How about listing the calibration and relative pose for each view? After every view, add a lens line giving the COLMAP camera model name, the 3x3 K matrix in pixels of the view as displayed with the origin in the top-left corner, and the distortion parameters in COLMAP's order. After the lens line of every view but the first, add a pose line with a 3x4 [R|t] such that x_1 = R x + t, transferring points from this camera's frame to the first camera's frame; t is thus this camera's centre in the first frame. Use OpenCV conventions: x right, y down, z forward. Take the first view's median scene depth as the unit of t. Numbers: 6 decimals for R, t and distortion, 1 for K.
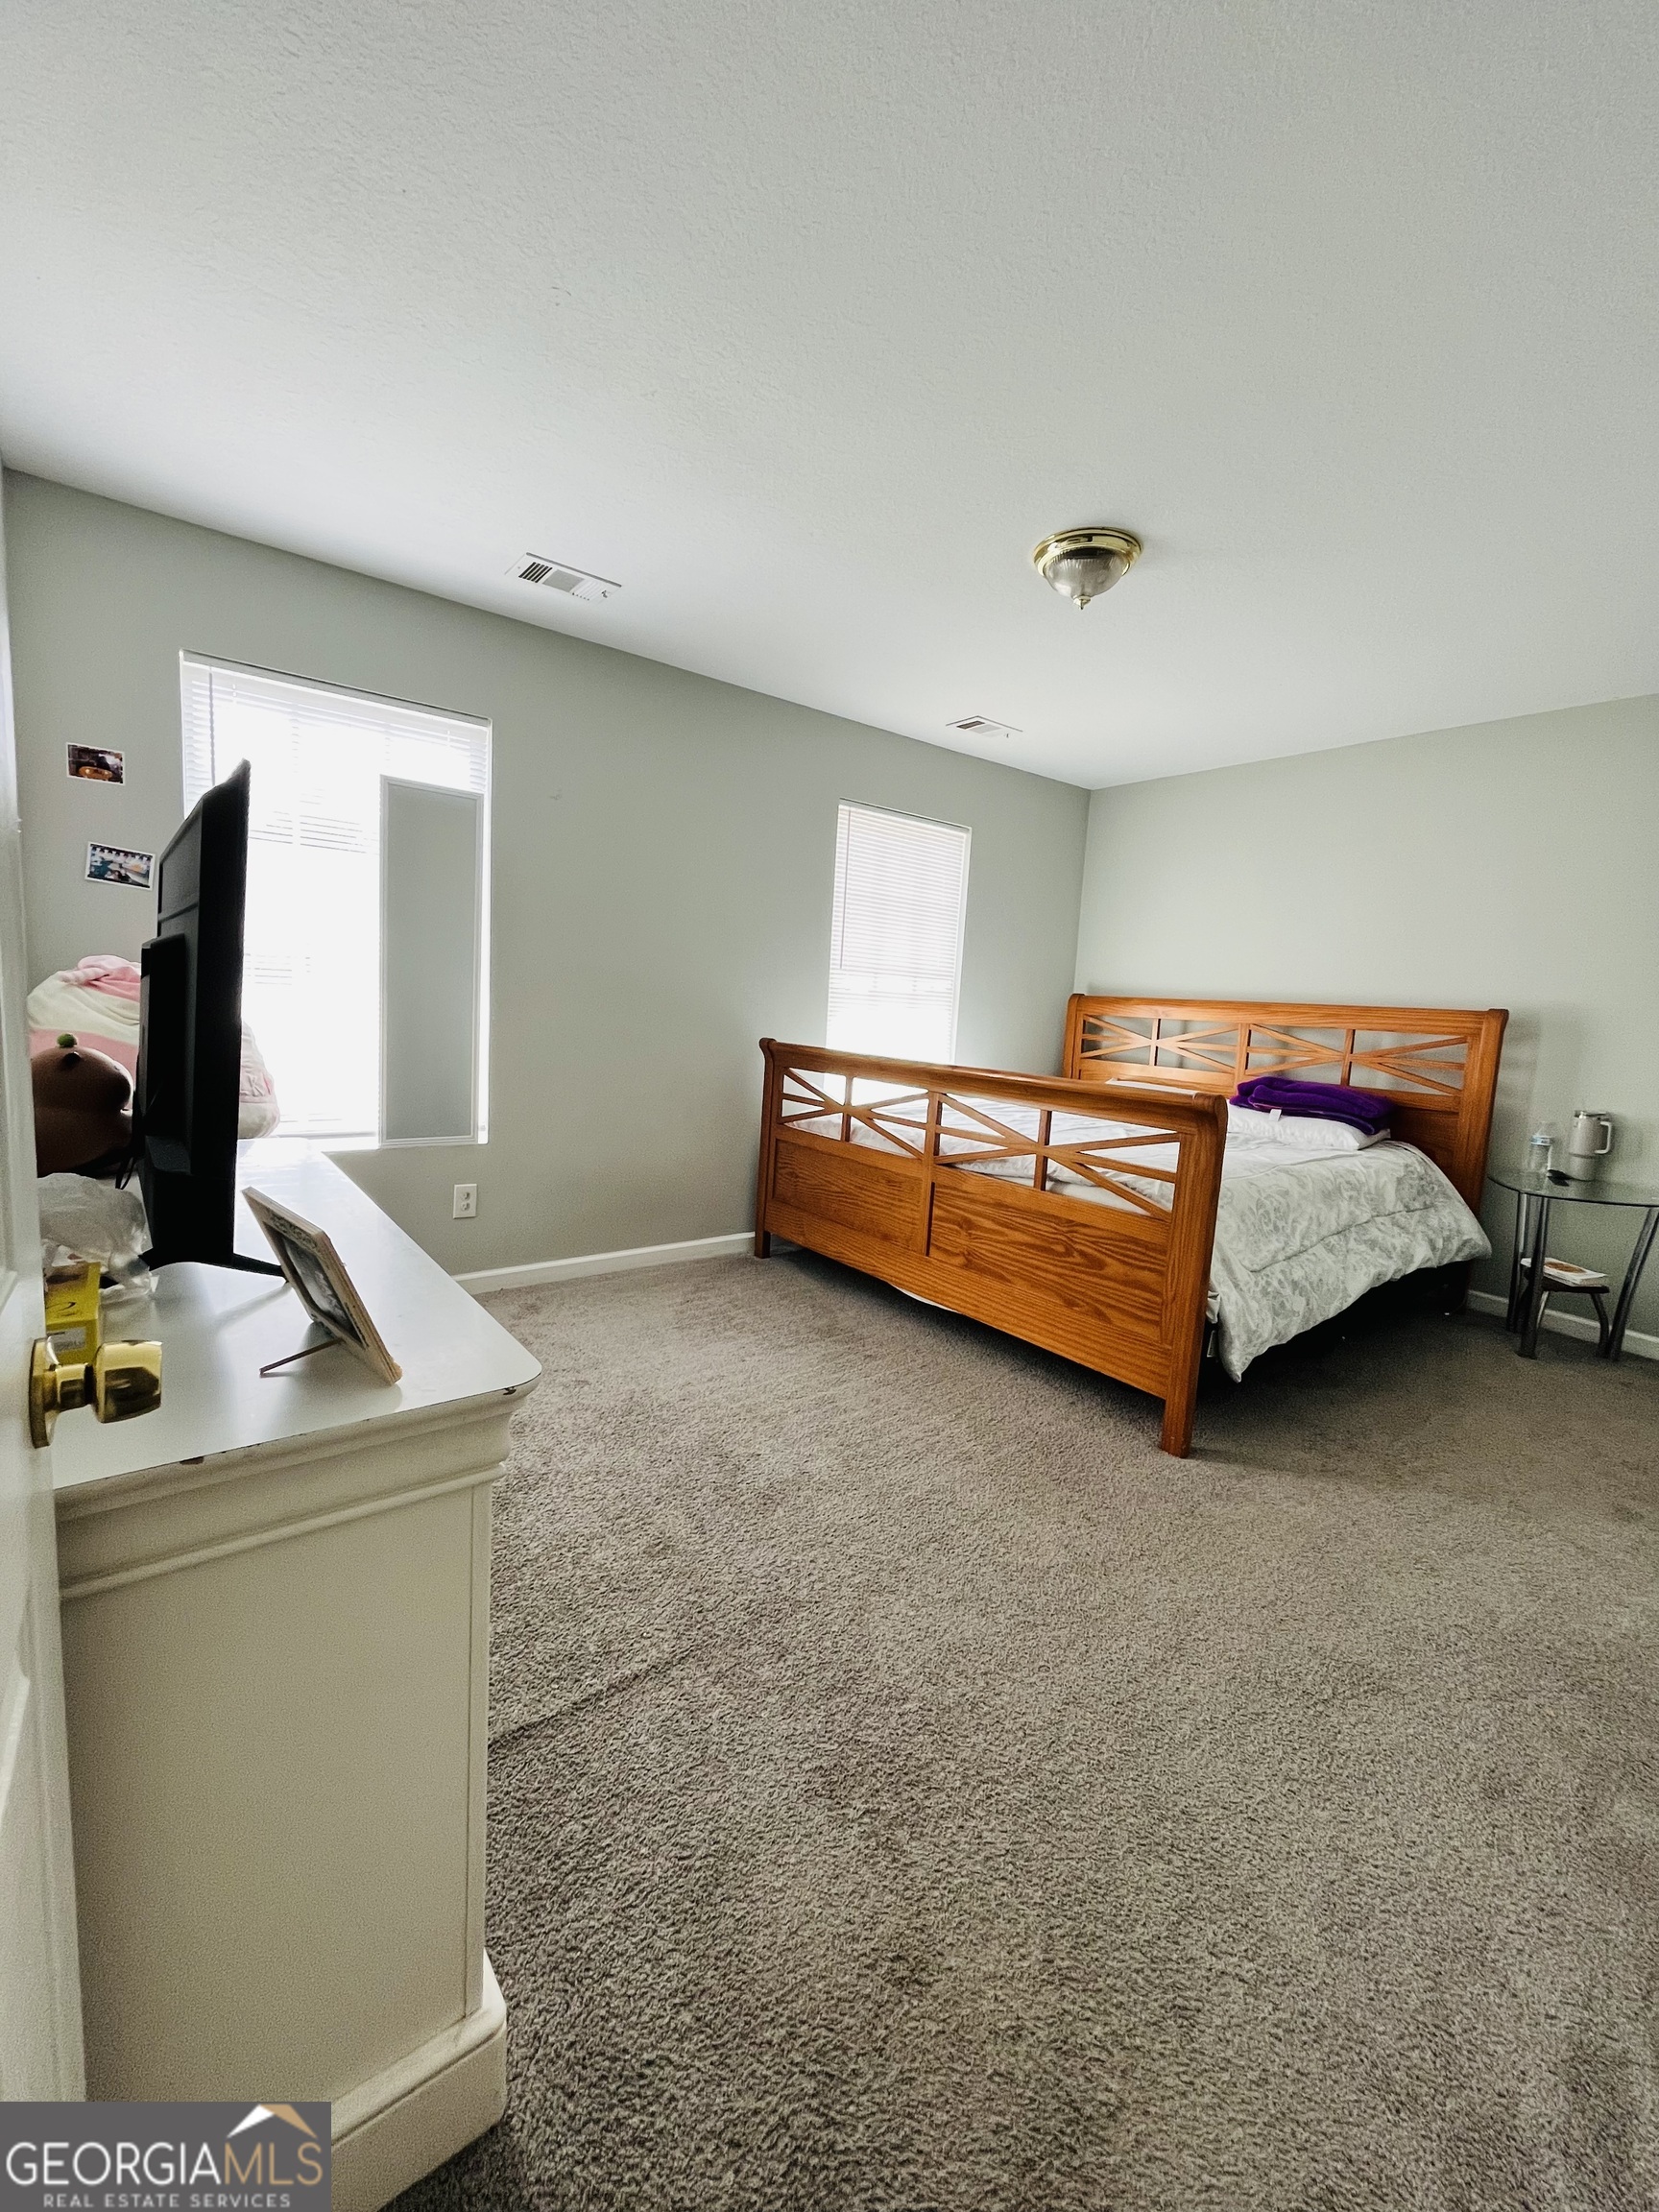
lens RADIAL K [[887.6, 0, 823.1], [0, 887.6, 1099.2], [0, 0, 1]] dist [0.000535, -0.000214]
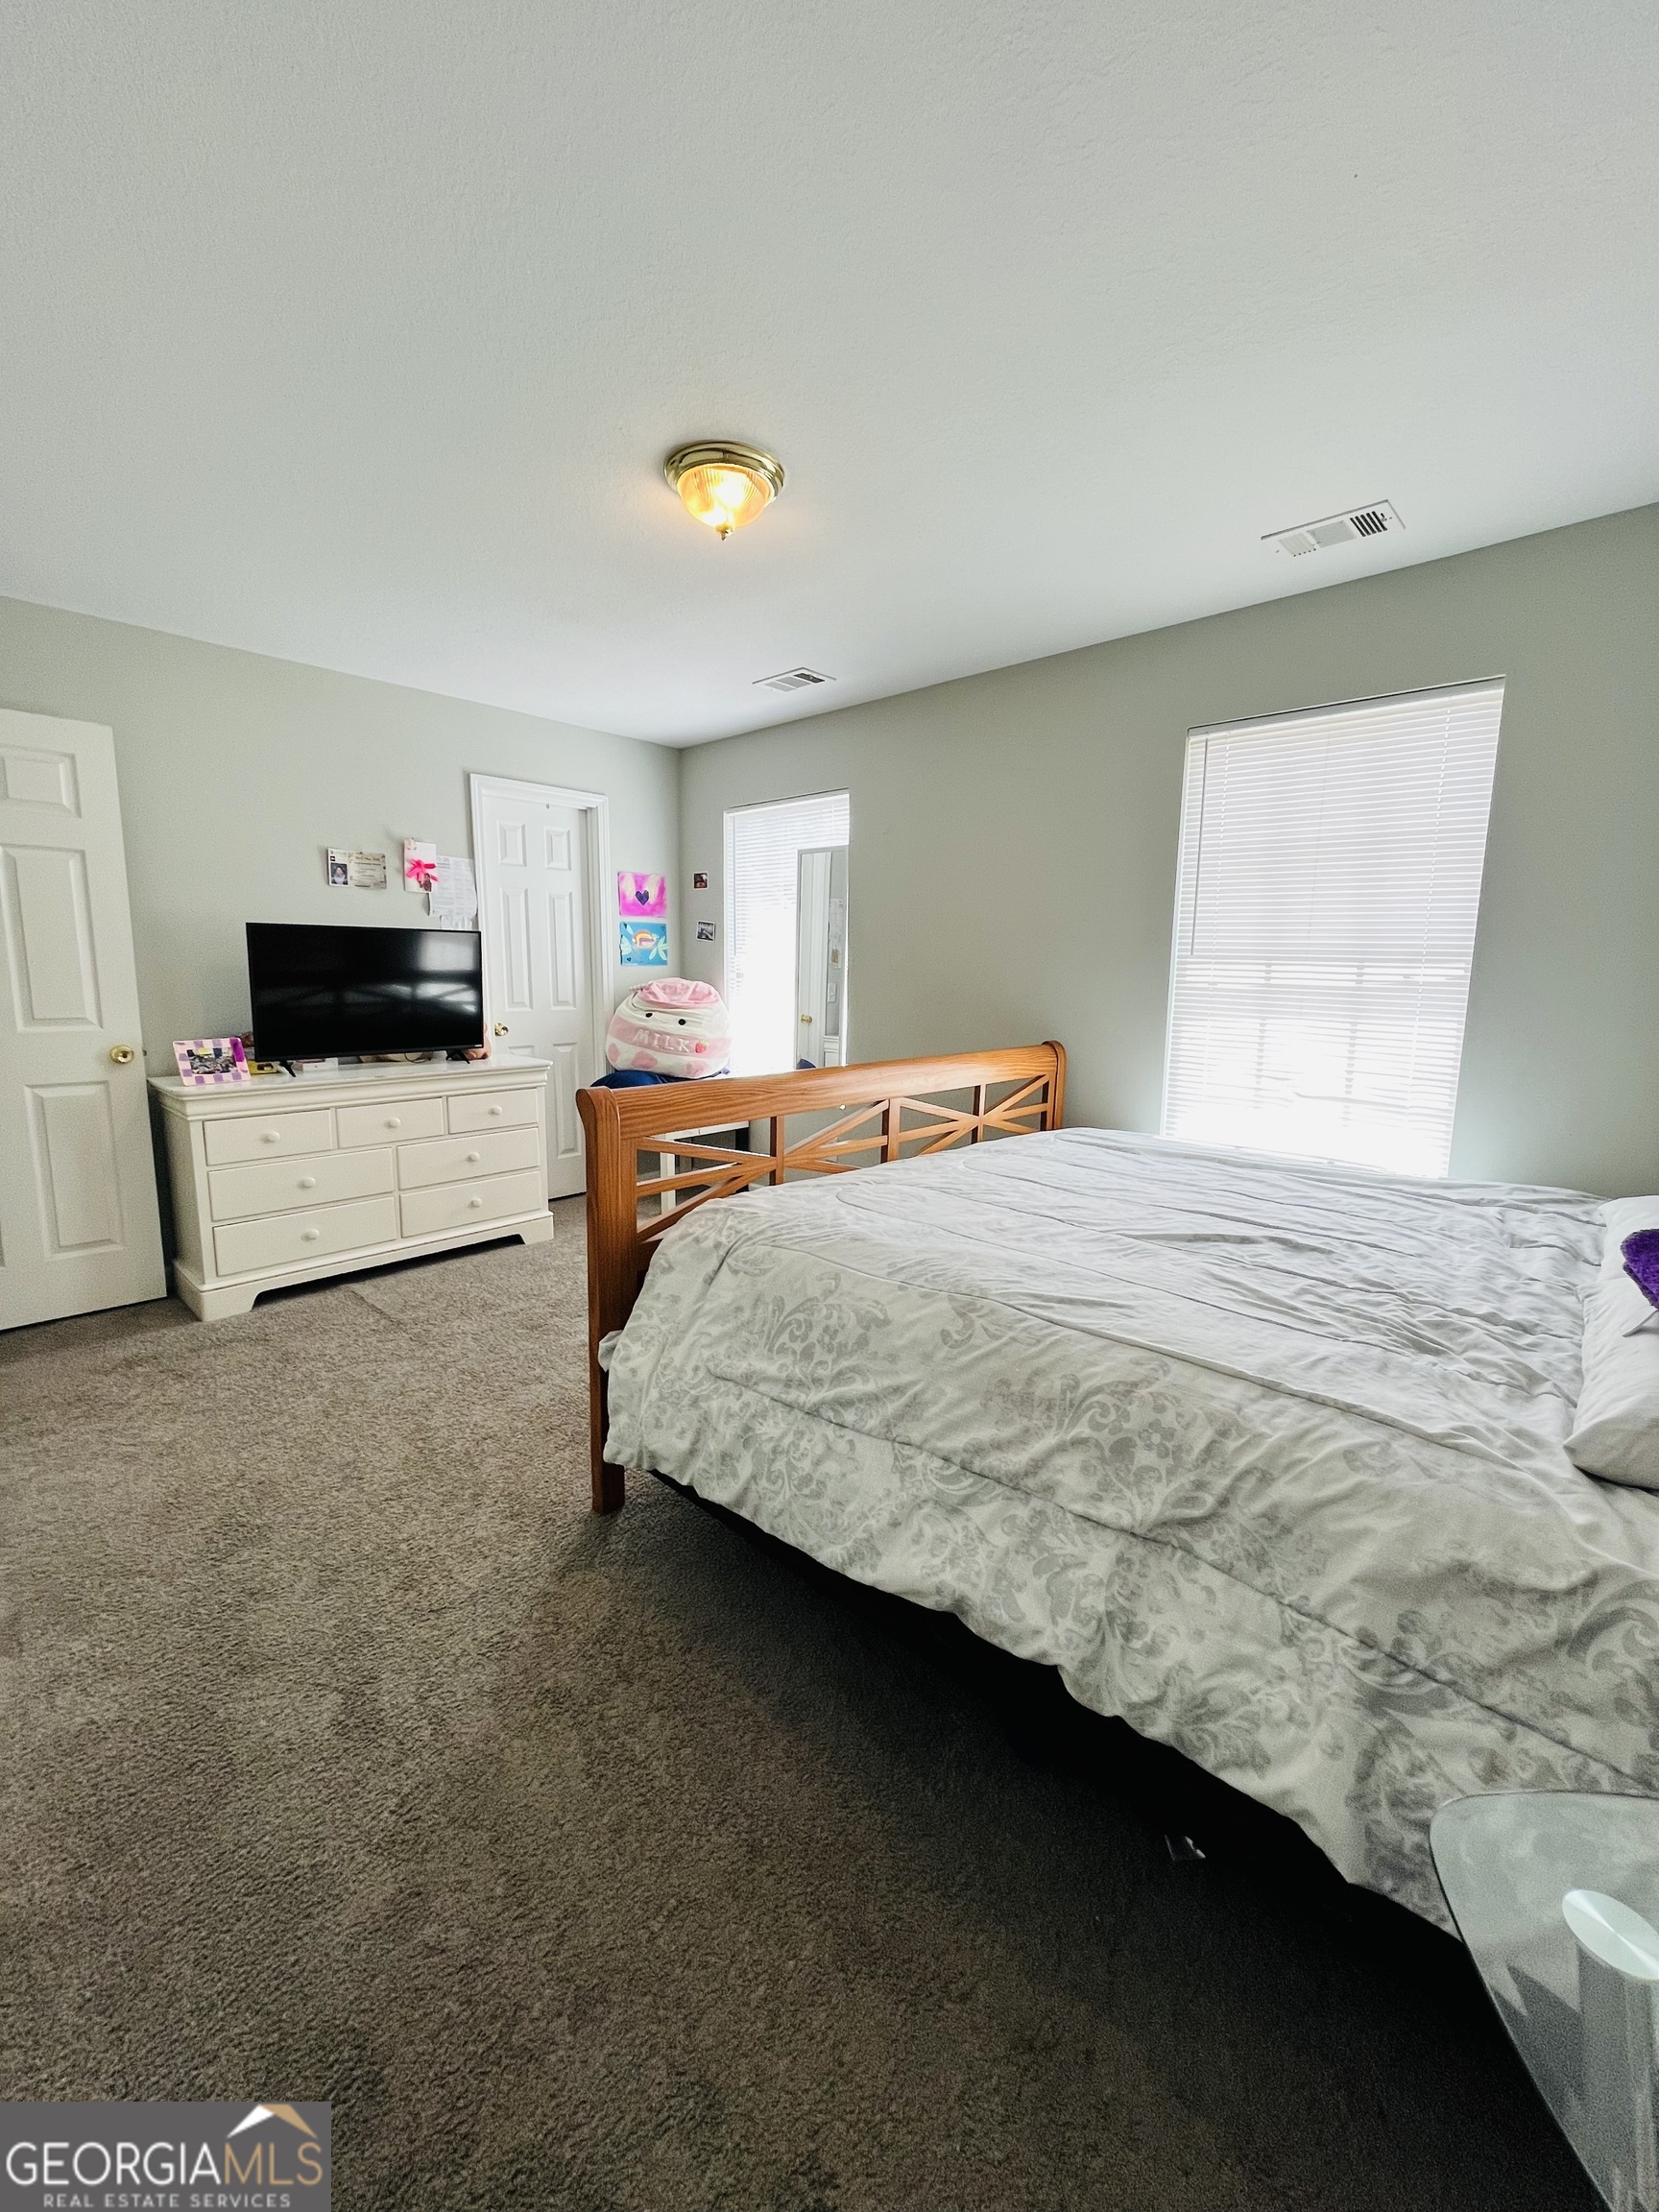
lens RADIAL K [[887.6, 0, 825.3], [0, 887.6, 1105.9], [0, 0, 1]] dist [0.000535, -0.000214]
pose [[0.167702, 0.097277, -0.981027, 0.973075], [-0.127258, 0.988930, 0.076307, -0.058923], [0.977590, 0.112047, 0.178224, 0.802676]]
